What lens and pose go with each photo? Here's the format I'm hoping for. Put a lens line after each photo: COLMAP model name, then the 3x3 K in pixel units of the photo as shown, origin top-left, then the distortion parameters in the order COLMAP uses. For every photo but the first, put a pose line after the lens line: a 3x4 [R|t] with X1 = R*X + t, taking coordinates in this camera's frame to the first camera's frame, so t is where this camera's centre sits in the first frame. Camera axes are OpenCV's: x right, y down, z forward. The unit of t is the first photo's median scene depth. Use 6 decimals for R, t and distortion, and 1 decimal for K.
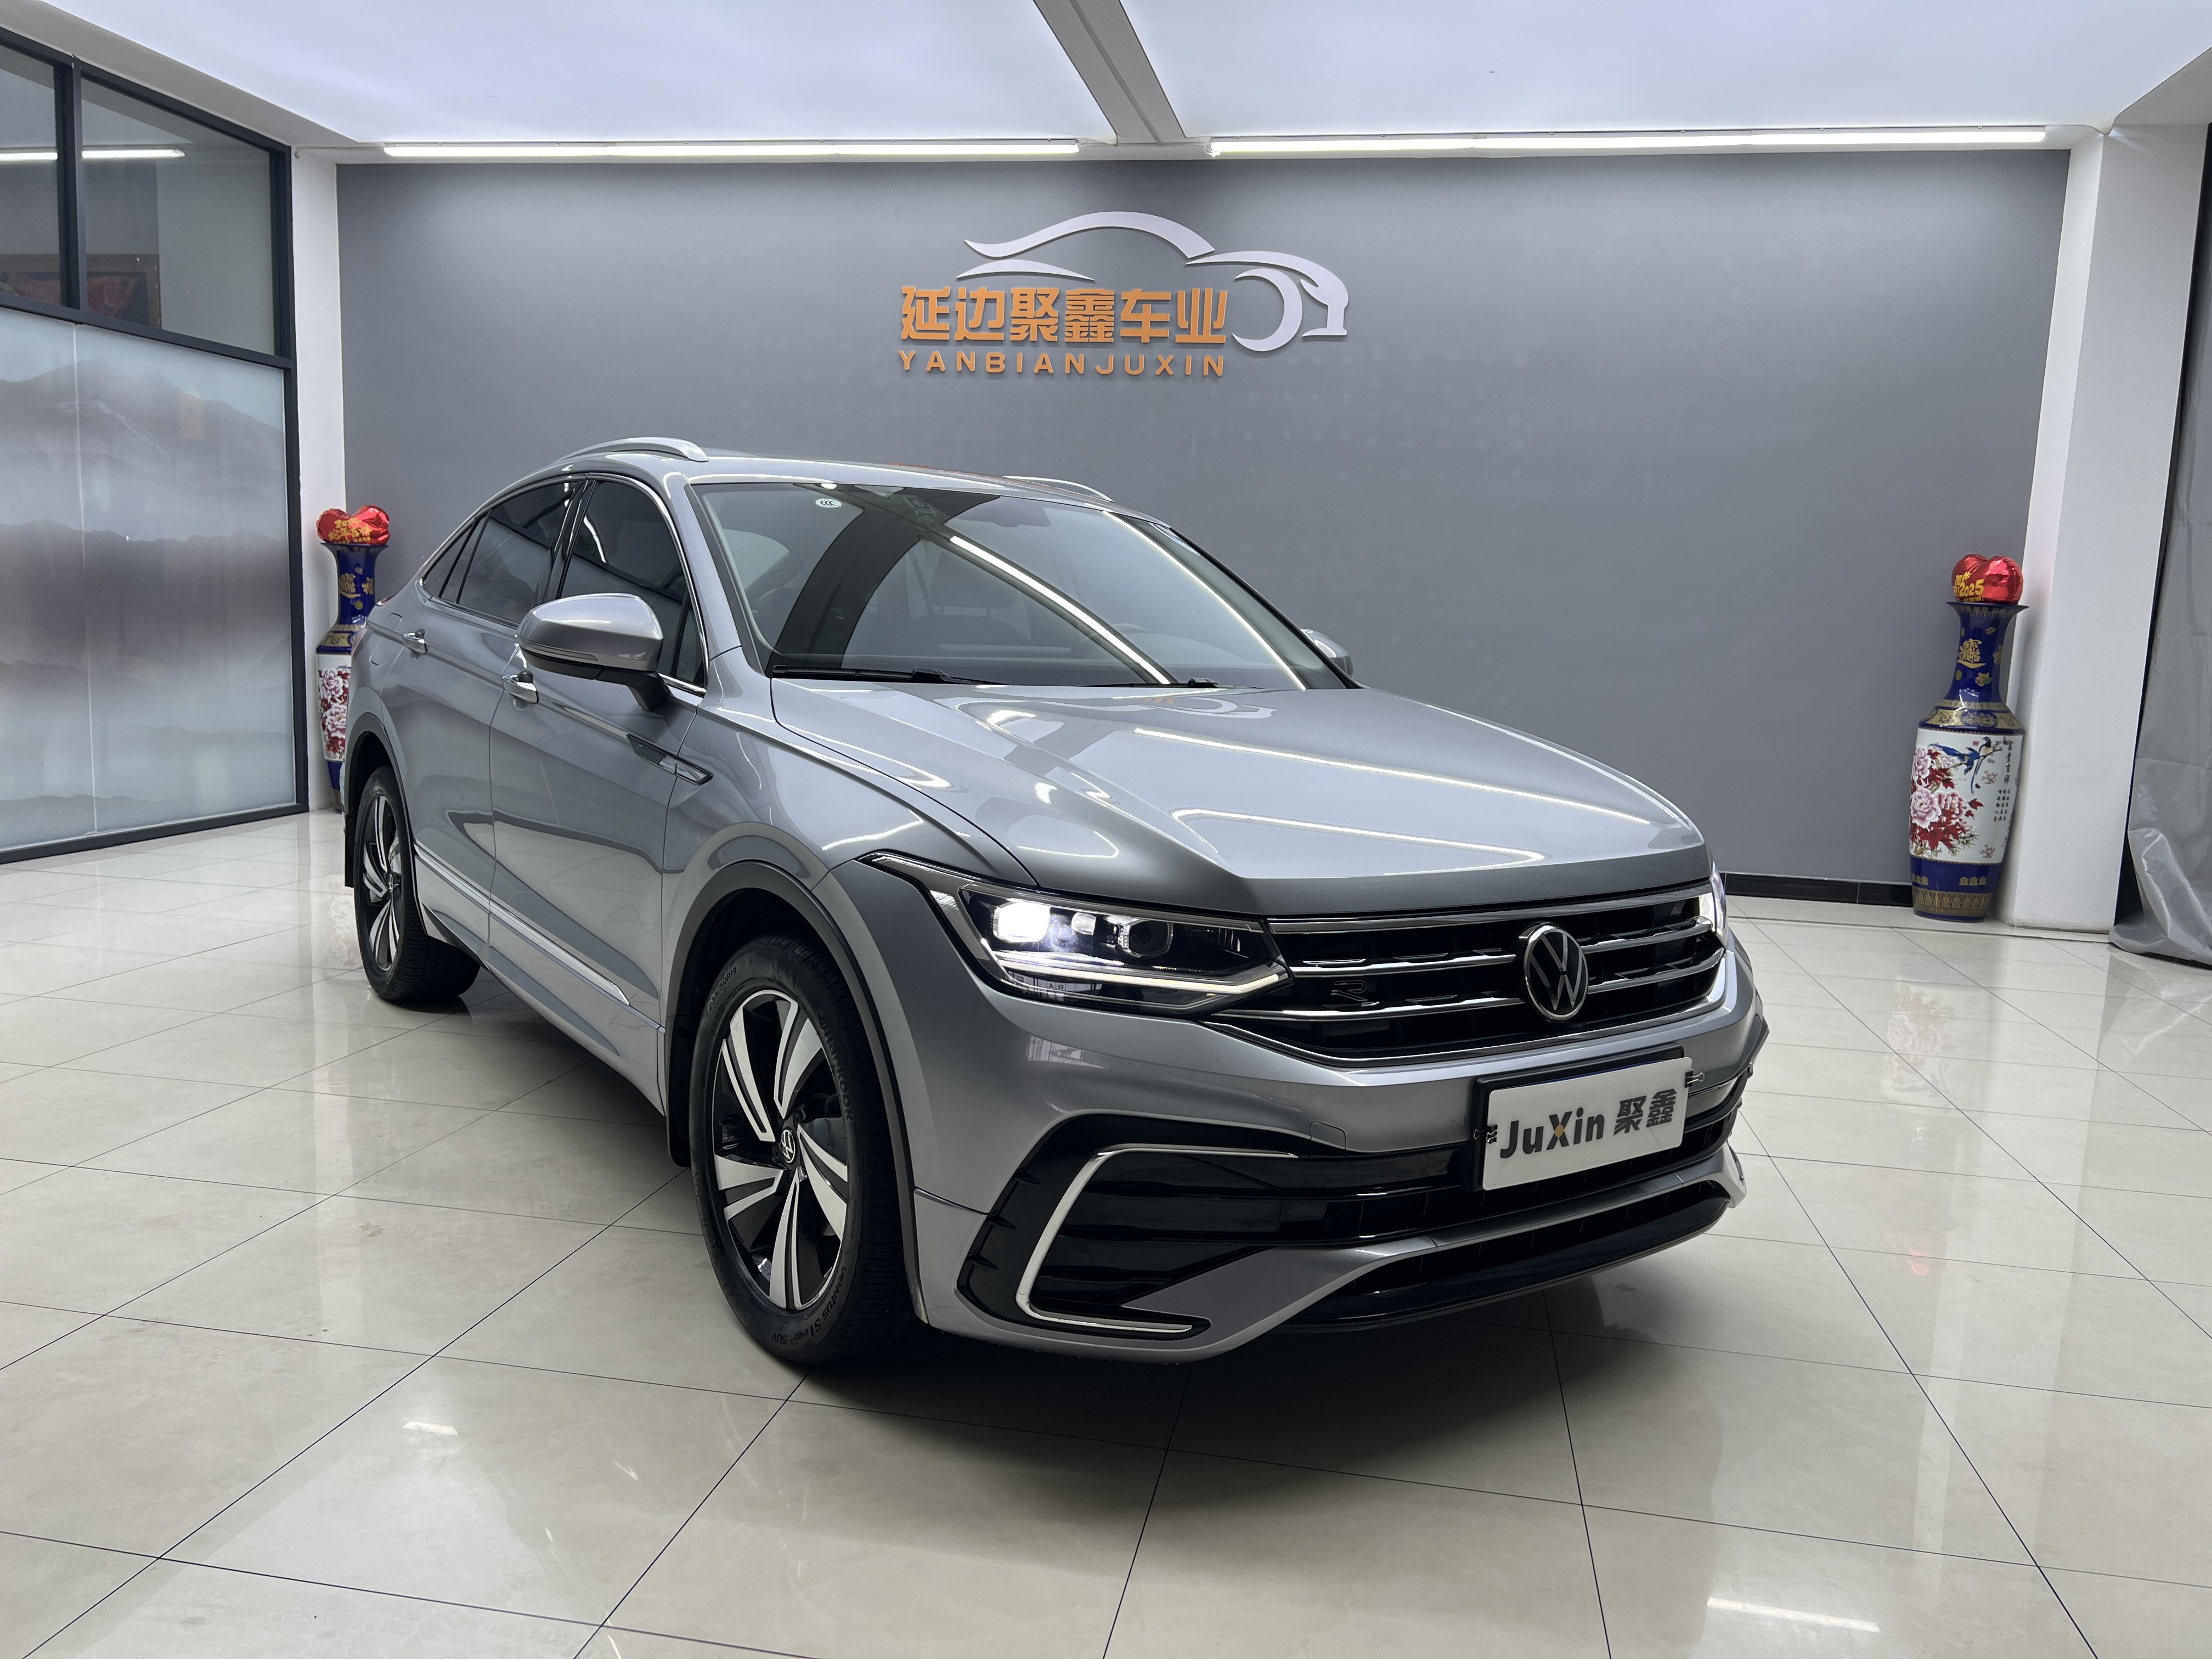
lens RADIAL K [[1672.5, 0, 1113.6], [0, 1672.5, 837.9], [0, 0, 1]] dist [0.060789, -0.070059]
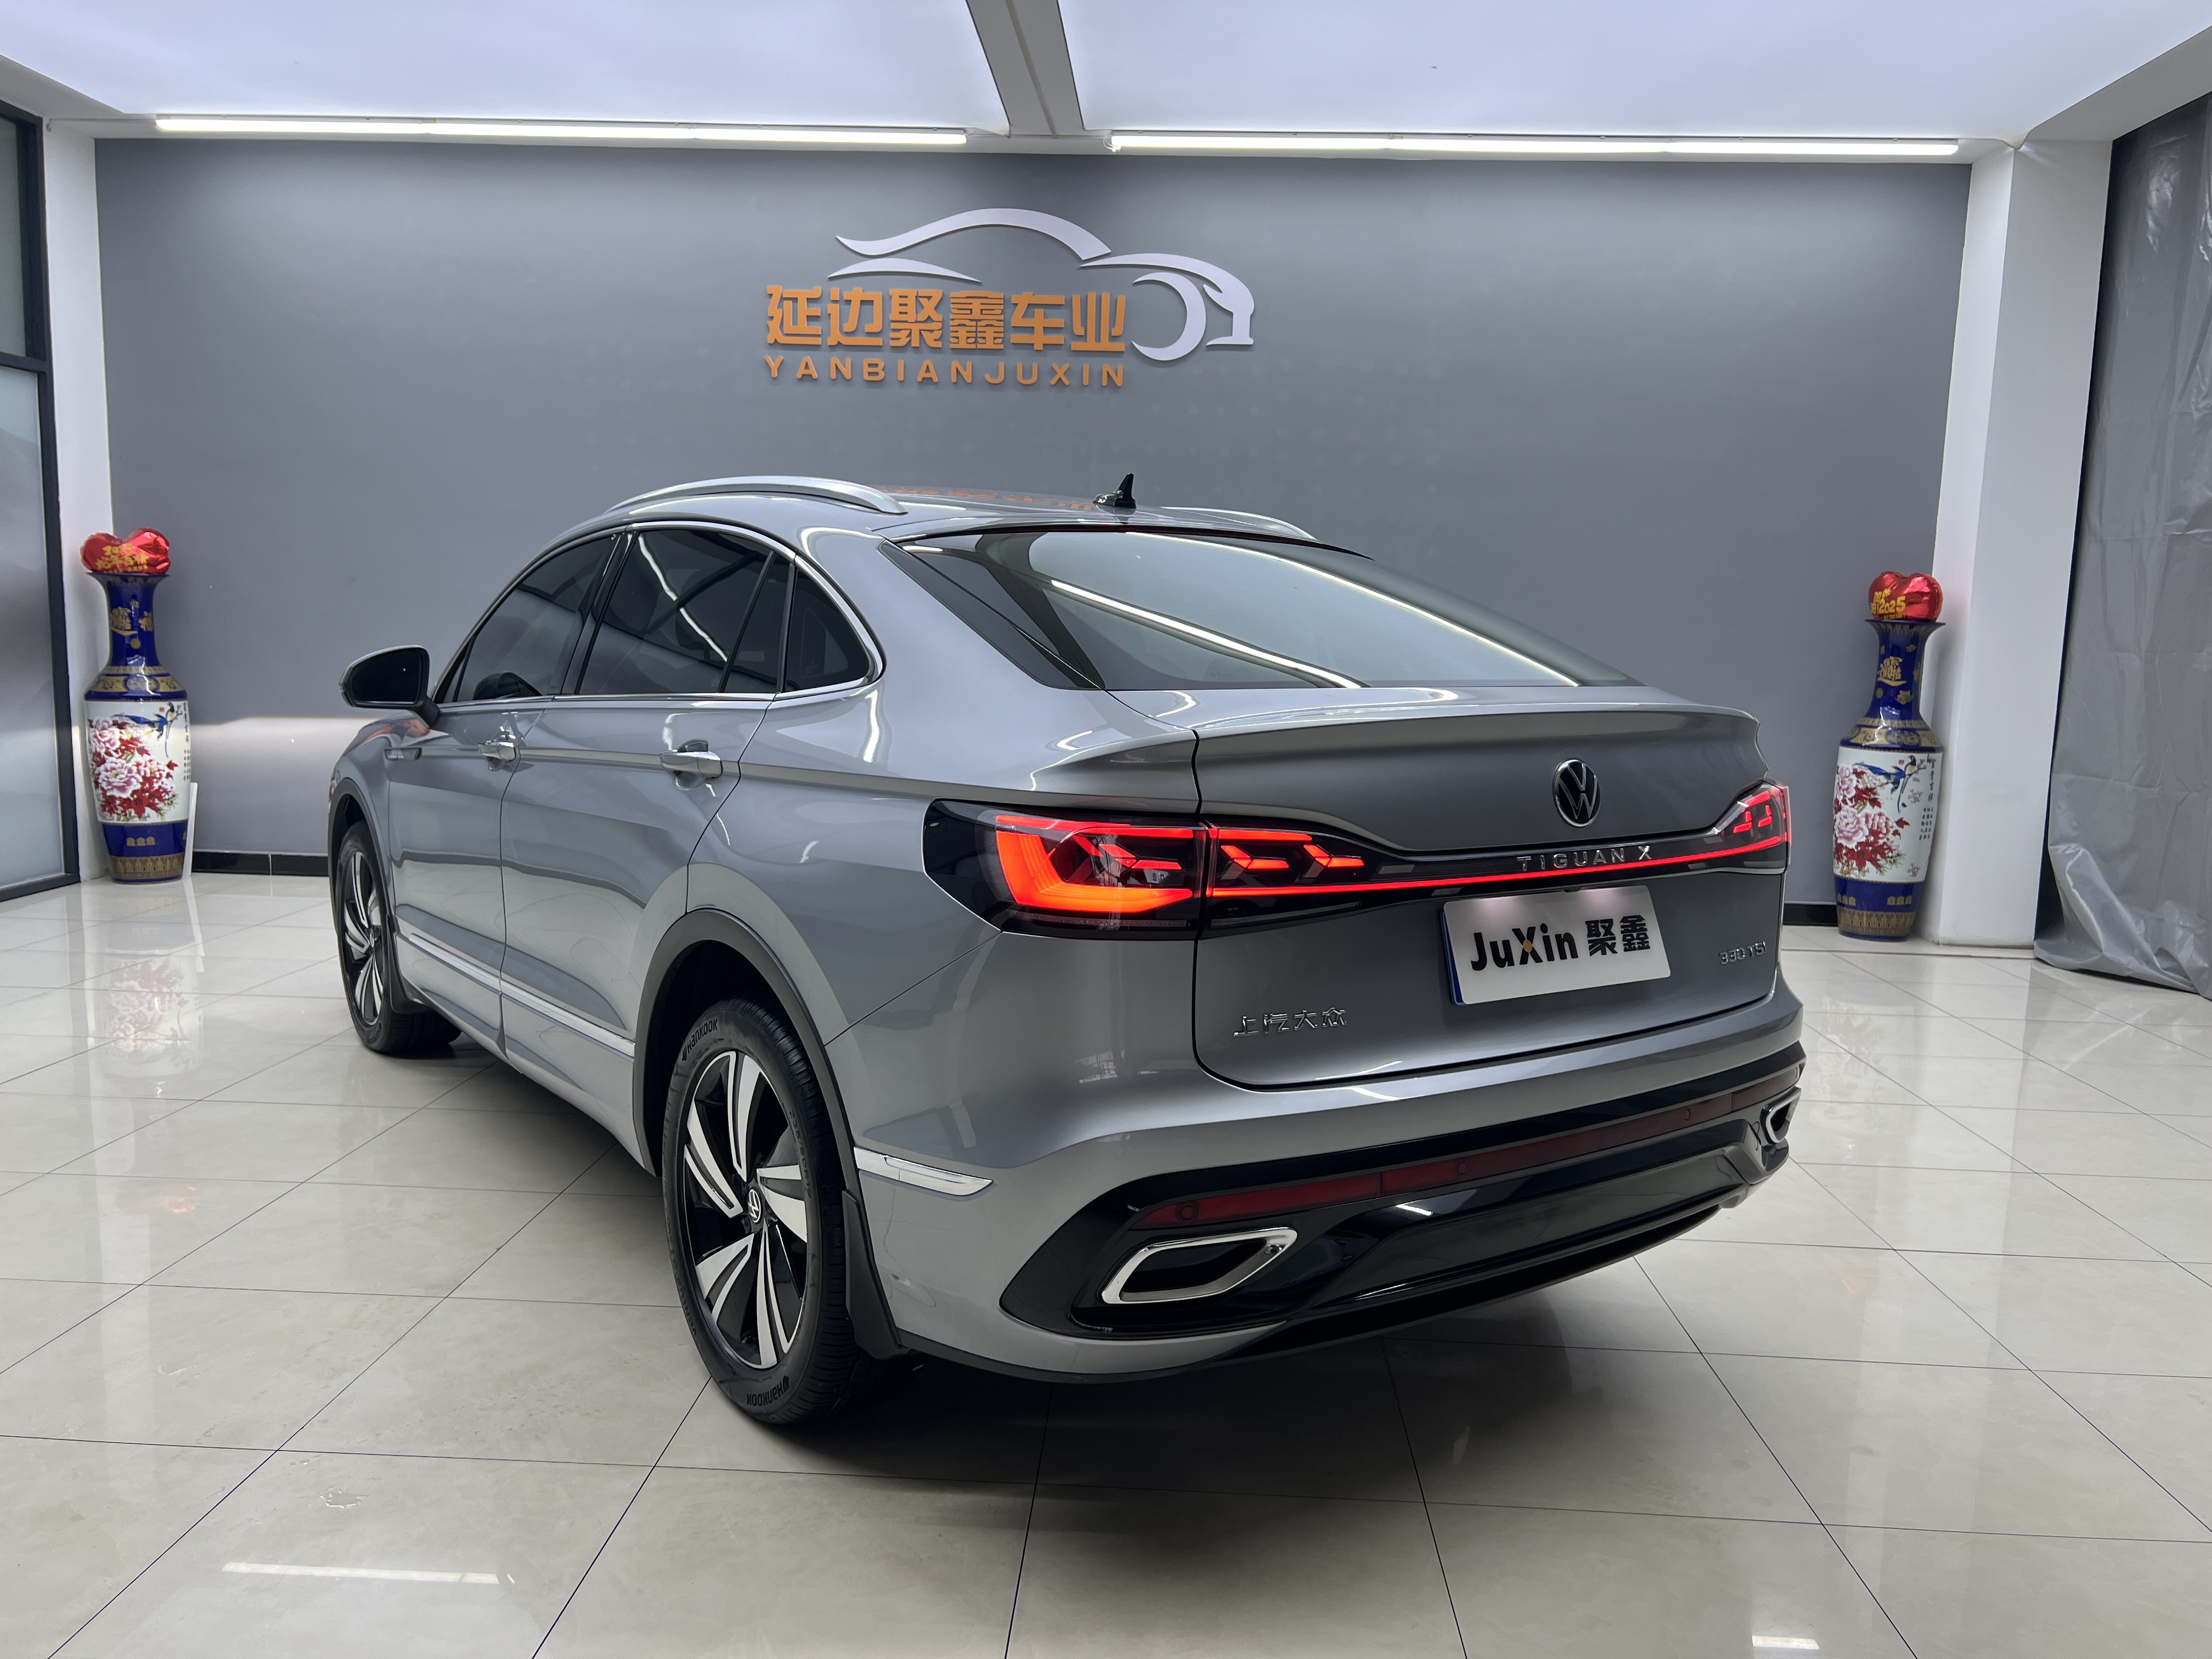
lens RADIAL K [[1672.5, 0, 1113.8], [0, 1672.5, 838.8], [0, 0, 1]] dist [0.060789, -0.070059]
pose [[0.990291, -0.031926, 0.135291, -0.076895], [0.031931, 0.999488, 0.002132, -0.025724], [-0.135290, 0.002209, 0.990804, 0.075645]]
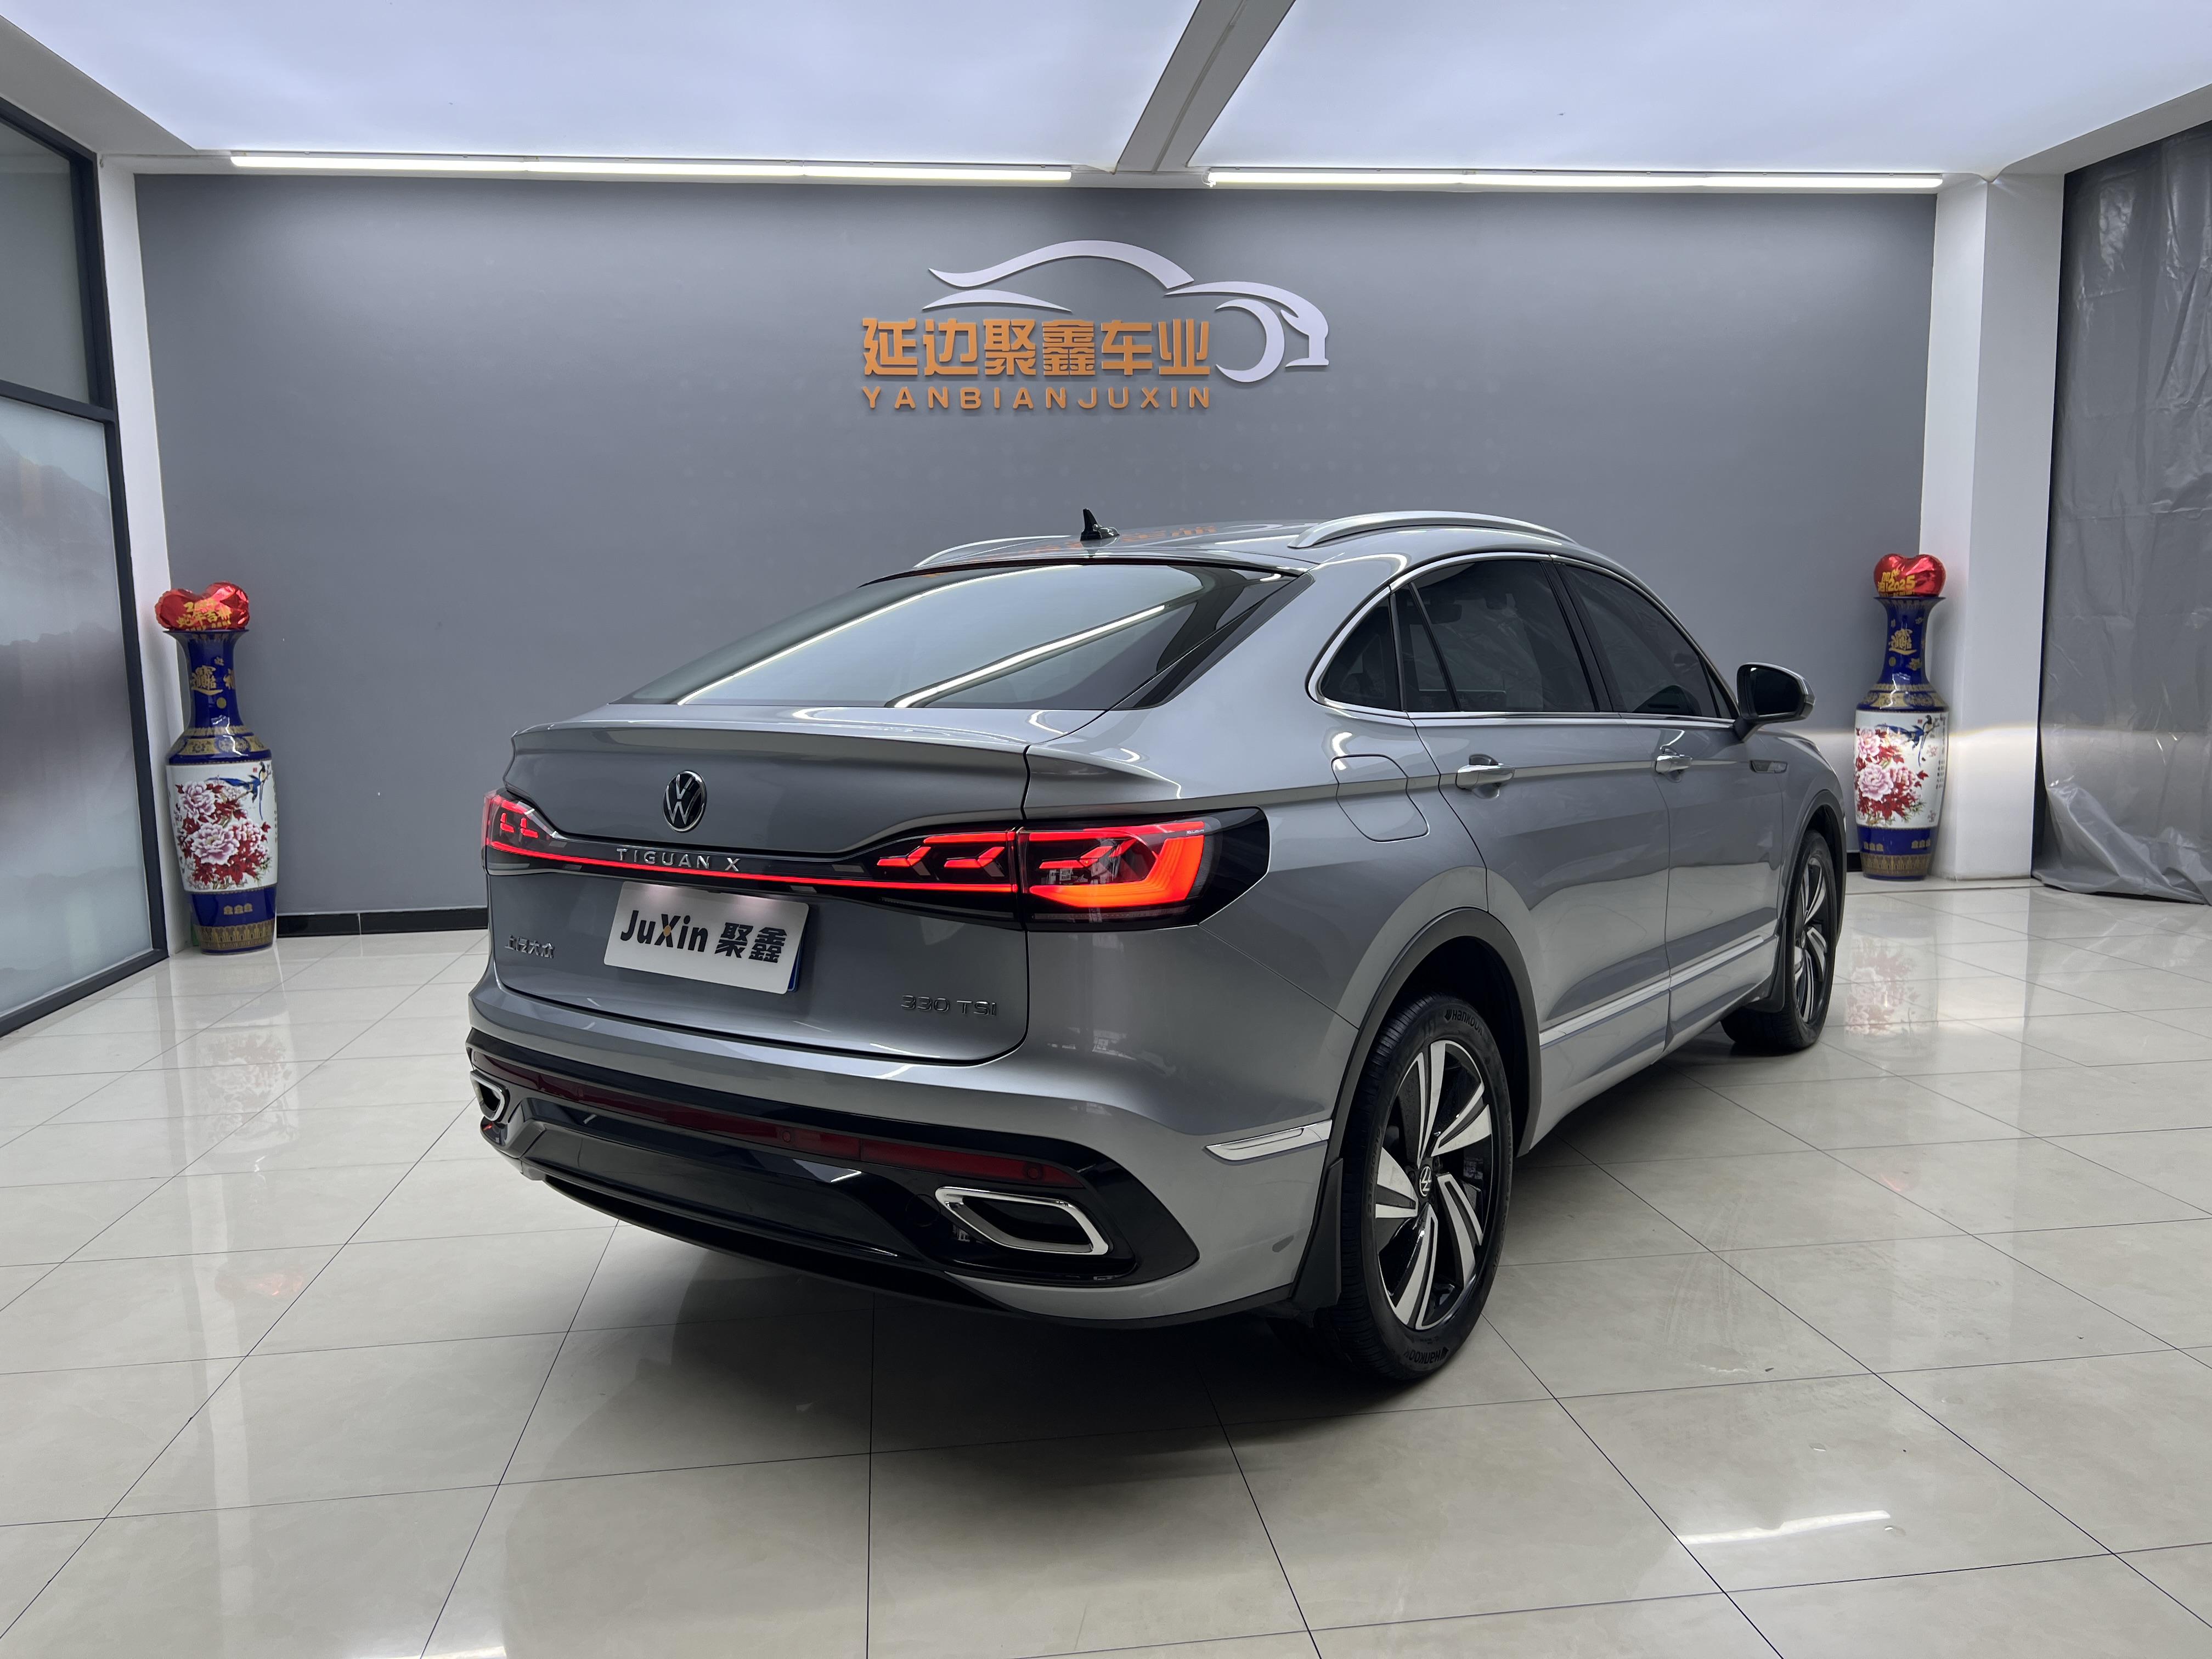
lens RADIAL K [[1672.5, 0, 1097.0], [0, 1672.5, 829.8], [0, 0, 1]] dist [0.060789, -0.070059]
pose [[0.949247, -0.096326, 0.299419, -0.325459], [0.099530, 0.995024, 0.004568, -0.040660], [-0.298369, 0.025465, 0.954111, 0.088528]]
